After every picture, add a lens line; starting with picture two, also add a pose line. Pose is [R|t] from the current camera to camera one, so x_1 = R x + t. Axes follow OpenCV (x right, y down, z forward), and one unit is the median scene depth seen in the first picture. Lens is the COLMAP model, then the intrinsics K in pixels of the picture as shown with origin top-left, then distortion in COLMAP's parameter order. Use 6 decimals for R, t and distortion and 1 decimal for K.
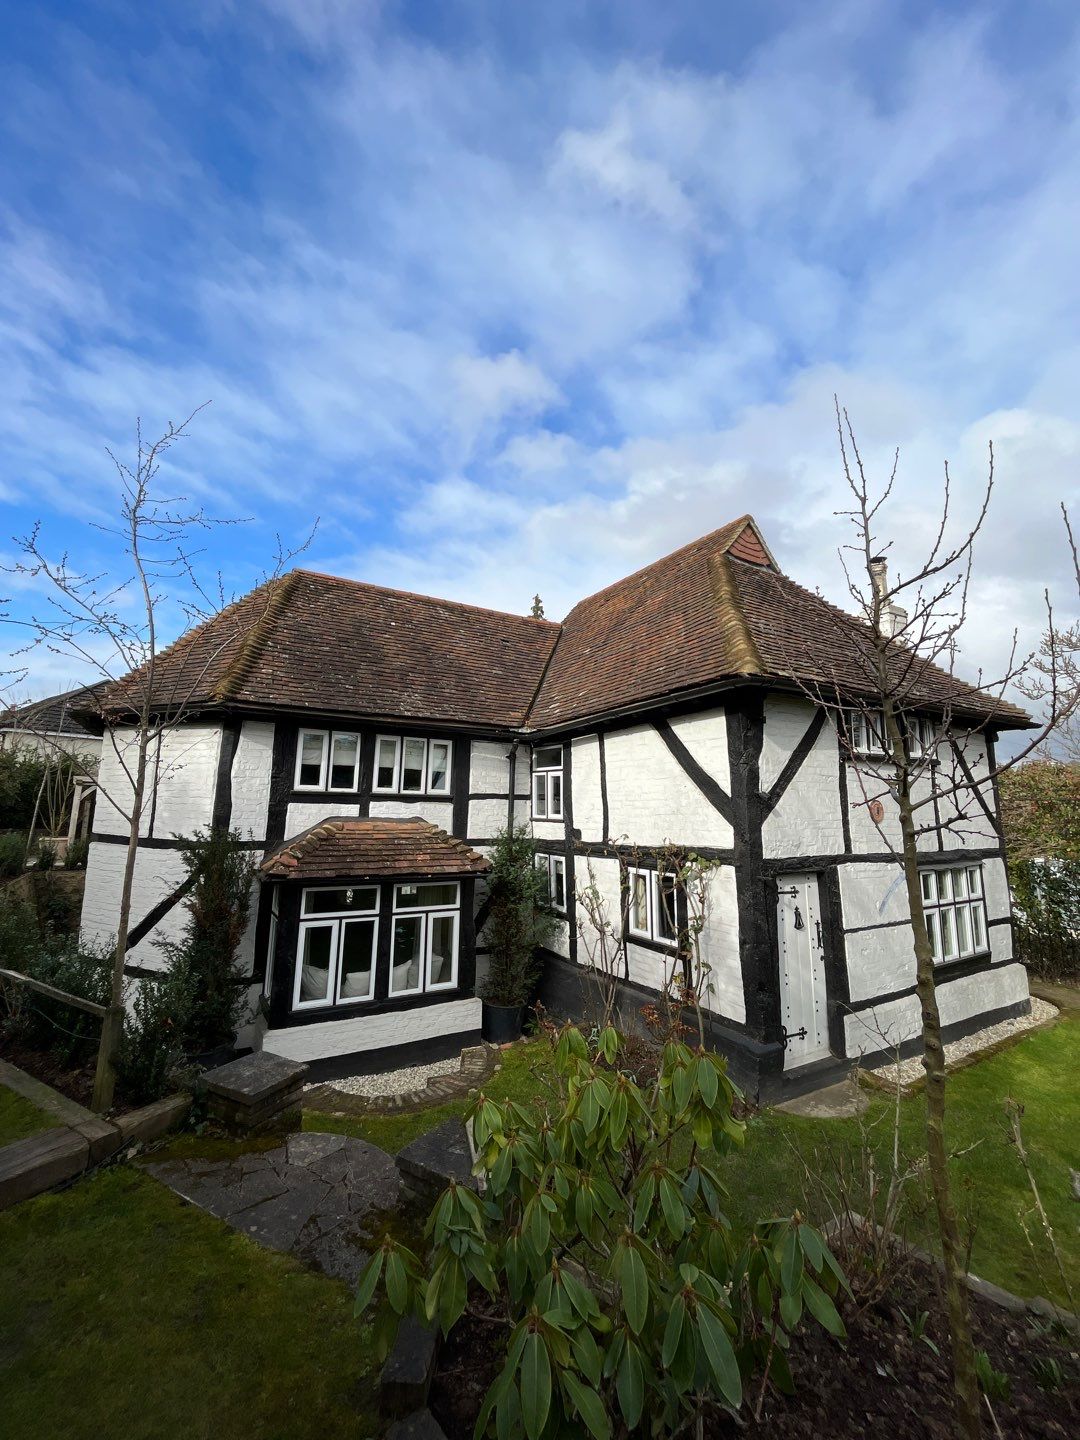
lens RADIAL K [[586.0, 0, 540.0], [0, 586.0, 720.0], [0, 0, 1]] dist [-0.001492, -0.000418]
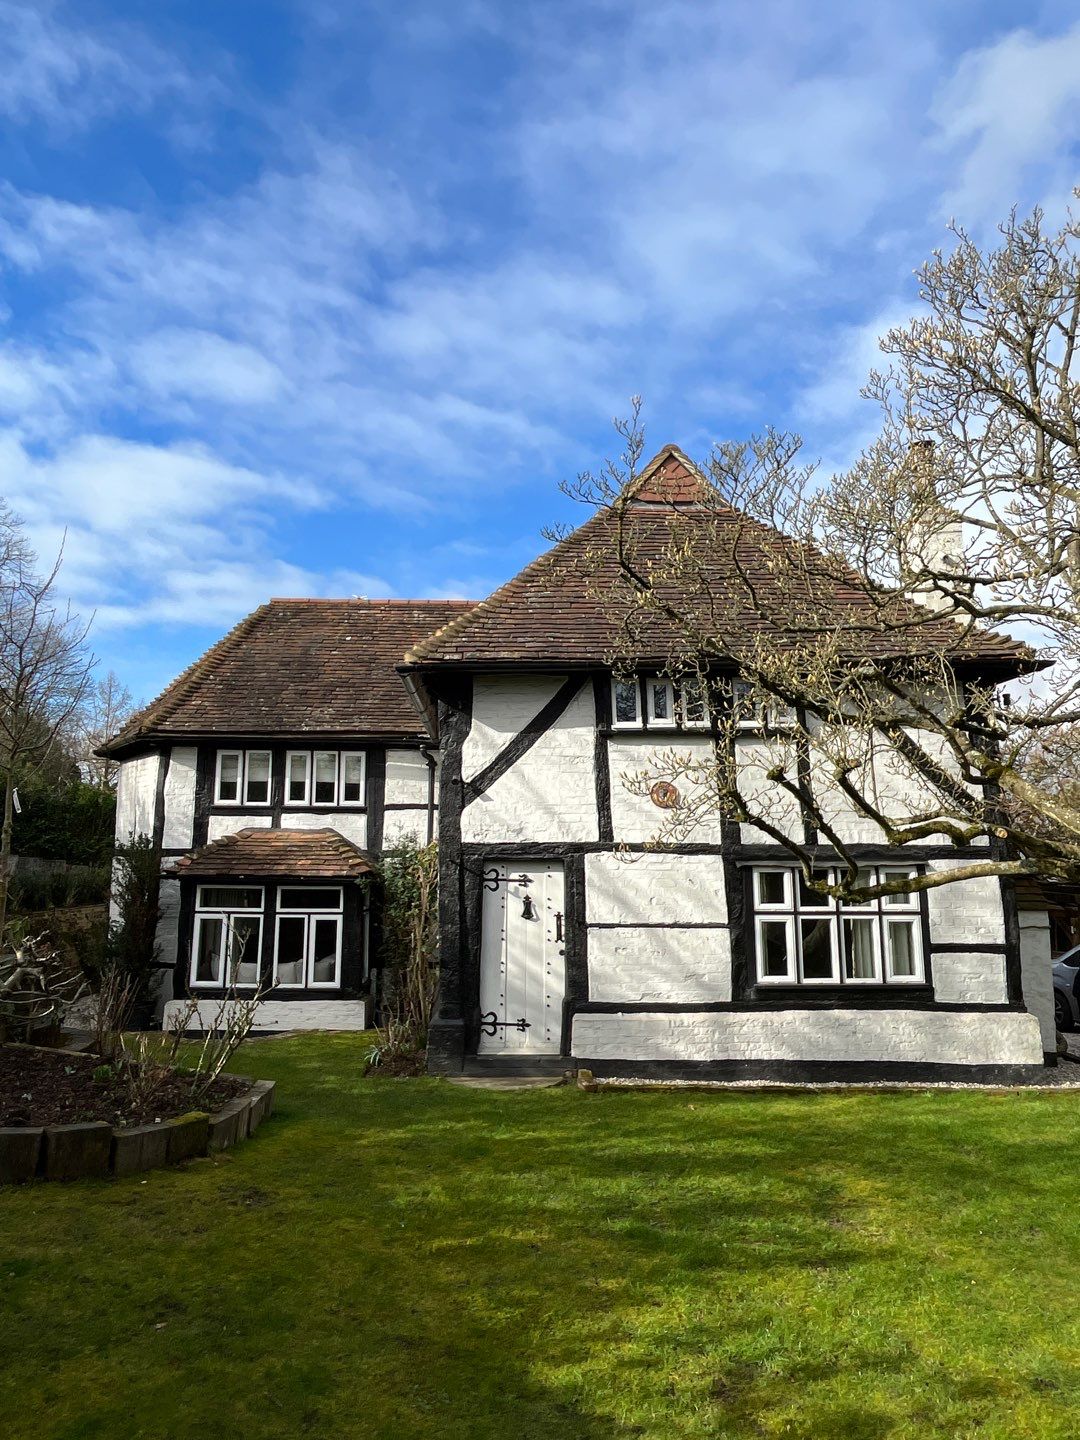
lens RADIAL K [[887.4, 0, 540.0], [0, 887.4, 720.0], [0, 0, 1]] dist [-0.003858, -0.000303]
pose [[0.873860, -0.092809, -0.477237, 0.967824], [0.082331, 0.995682, -0.042877, 0.081803], [0.479156, -0.001823, 0.877728, -0.207603]]
